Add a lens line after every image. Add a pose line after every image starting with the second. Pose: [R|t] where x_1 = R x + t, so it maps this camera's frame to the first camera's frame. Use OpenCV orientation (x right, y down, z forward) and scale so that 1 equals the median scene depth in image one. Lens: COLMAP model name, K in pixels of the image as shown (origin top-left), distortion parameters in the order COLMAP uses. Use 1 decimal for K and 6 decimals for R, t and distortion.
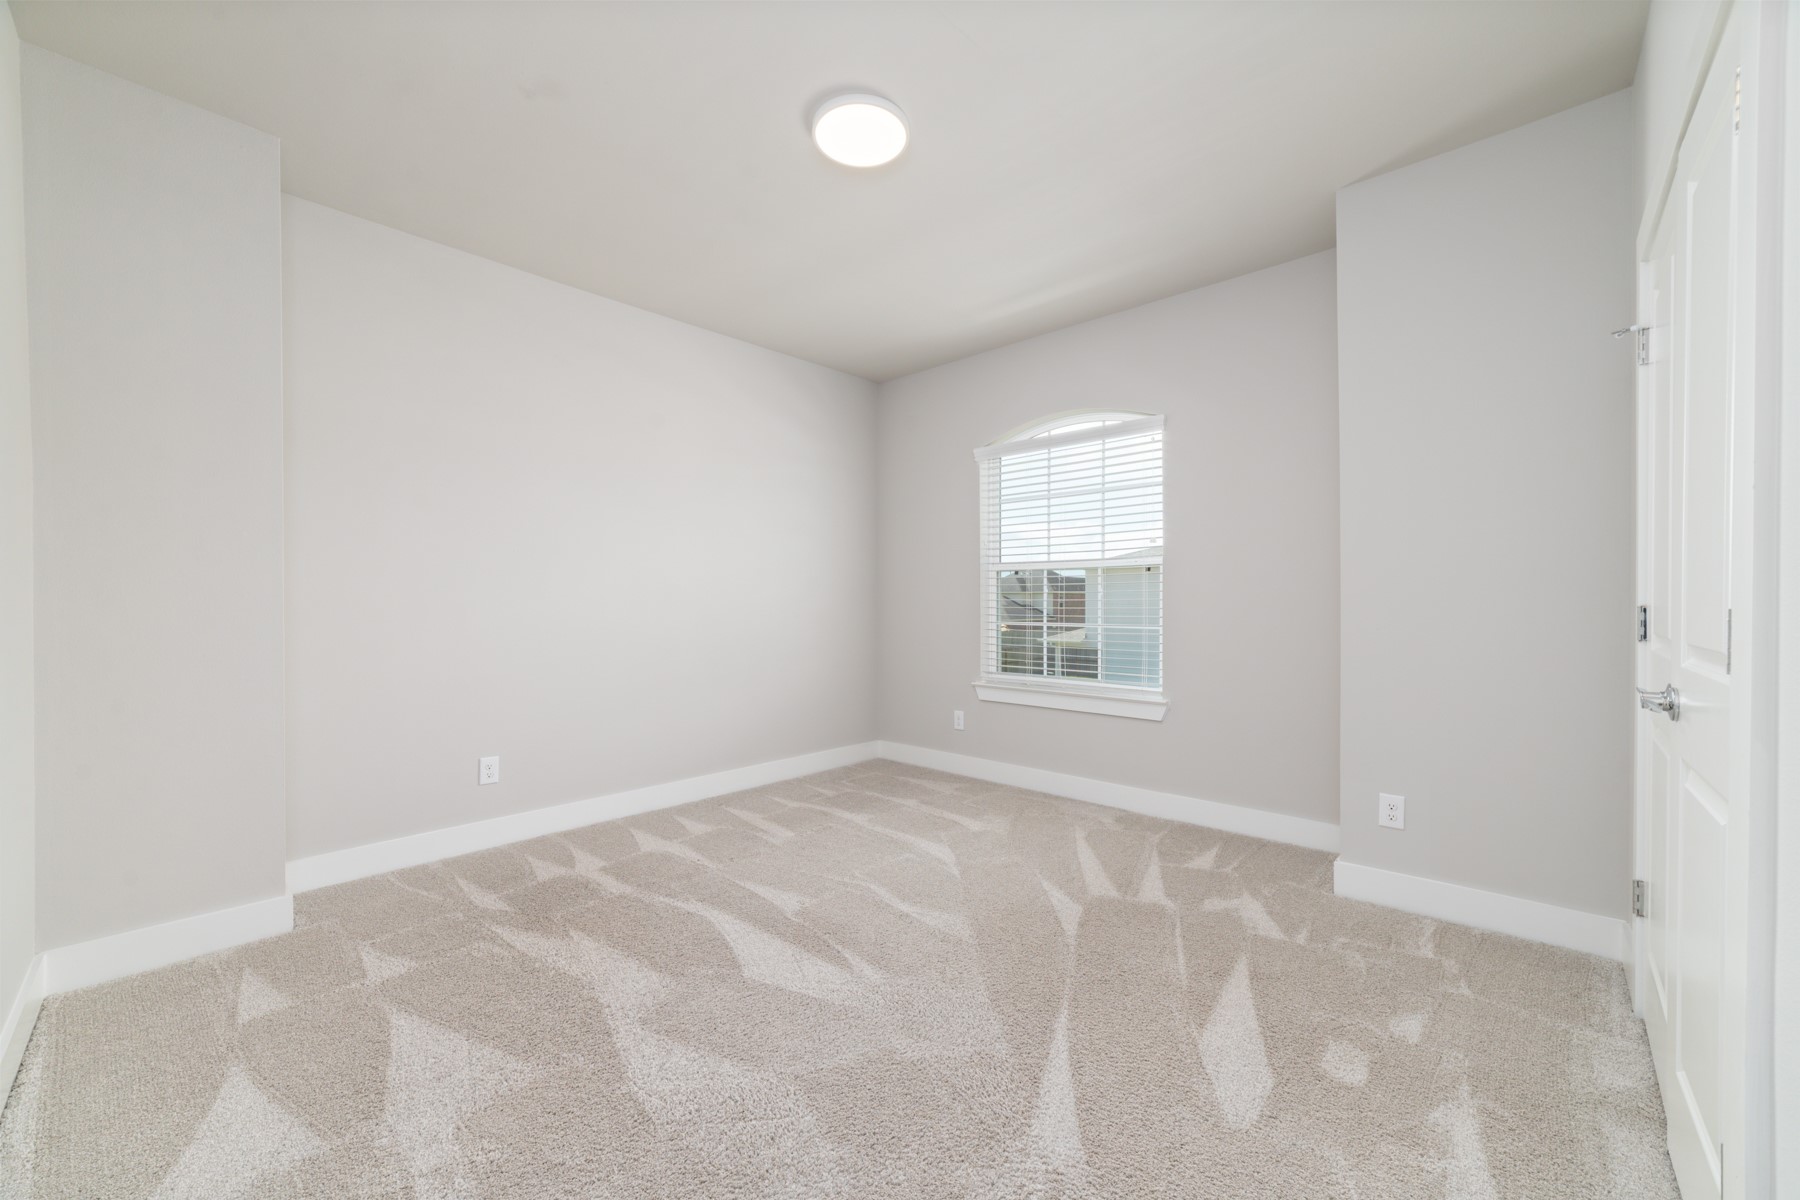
lens RADIAL K [[688.2, 0, 902.1], [0, 688.2, 604.7], [0, 0, 1]] dist [-0.022164, 0.007926]
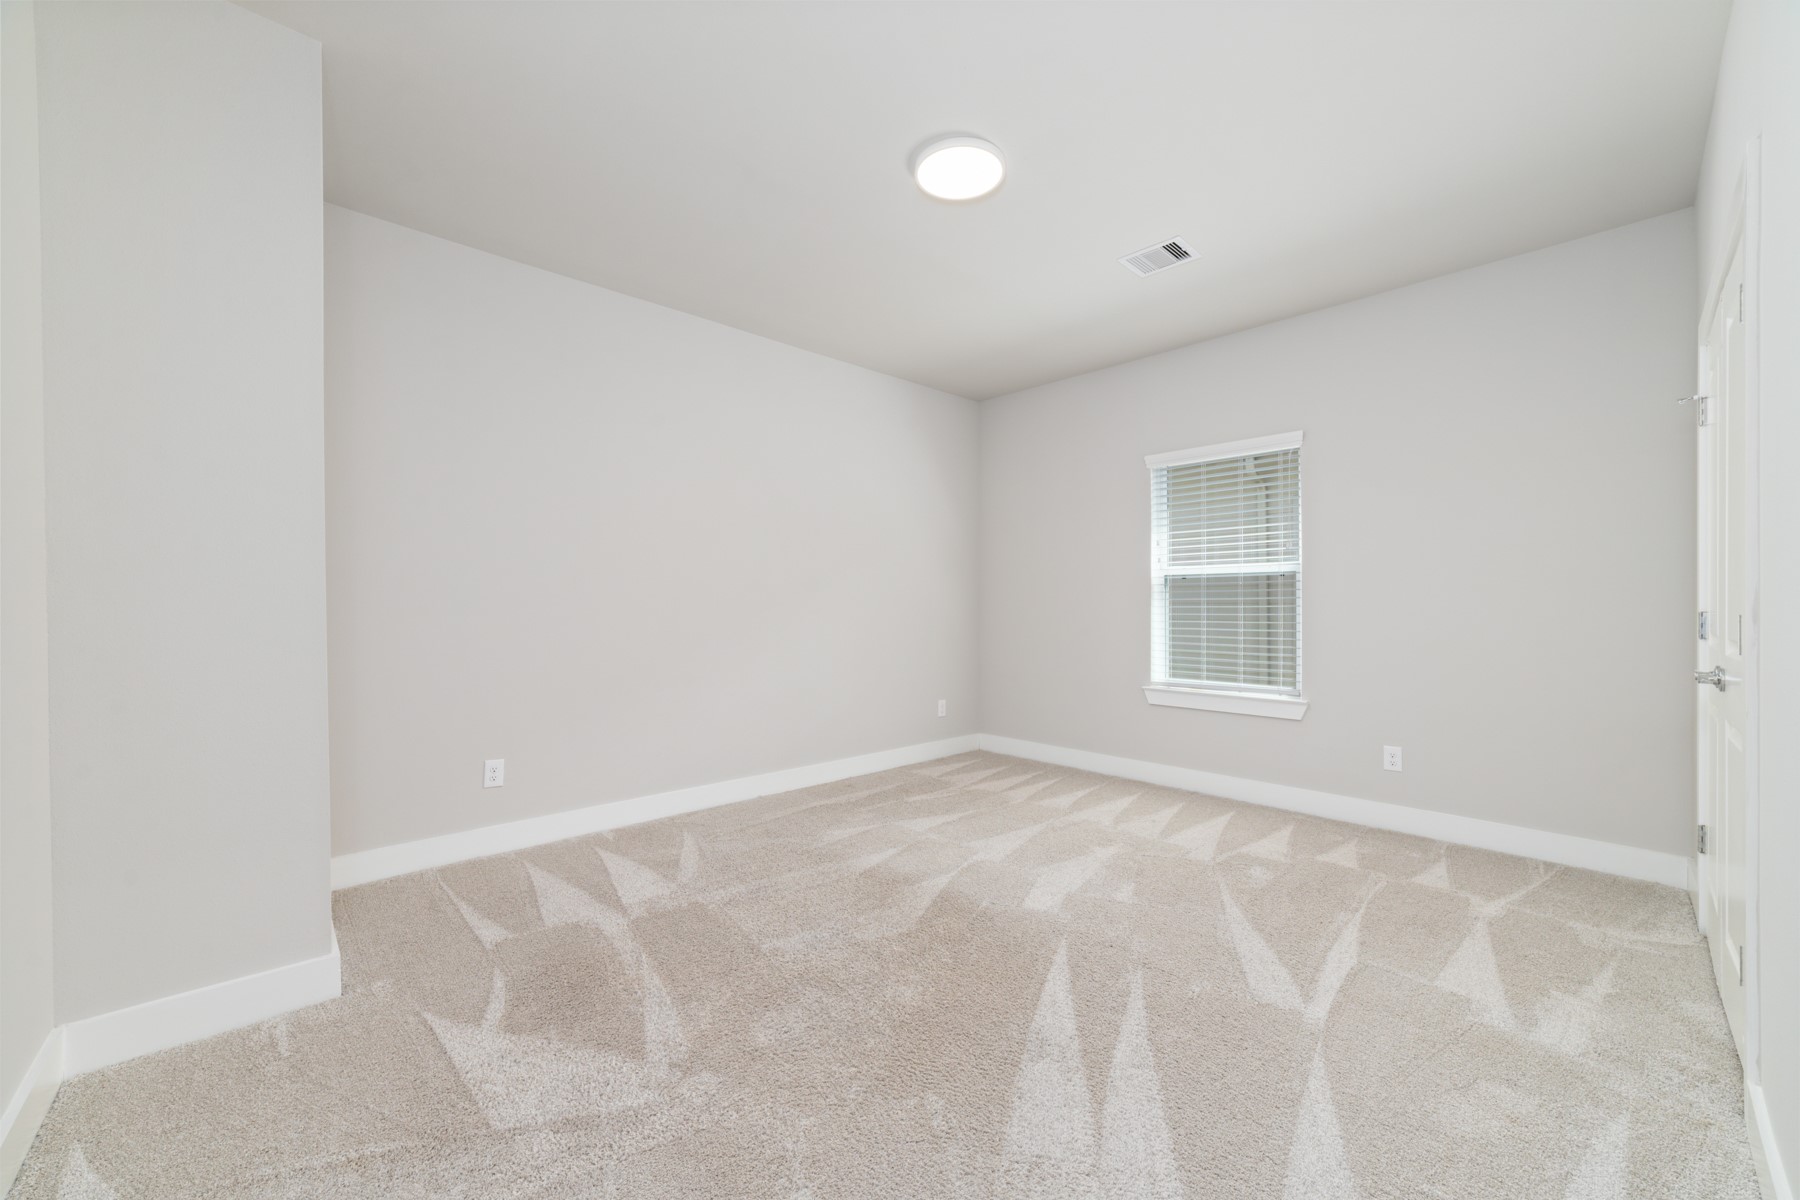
lens RADIAL K [[702.7, 0, 900.0], [0, 702.7, 600.0], [0, 0, 1]] dist [-0.027295, 0.007052]
pose [[0.998494, 0.007481, -0.054357, -0.354771], [-0.008170, 0.999889, -0.012466, 0.009163], [0.054257, 0.012892, 0.998444, -0.375680]]
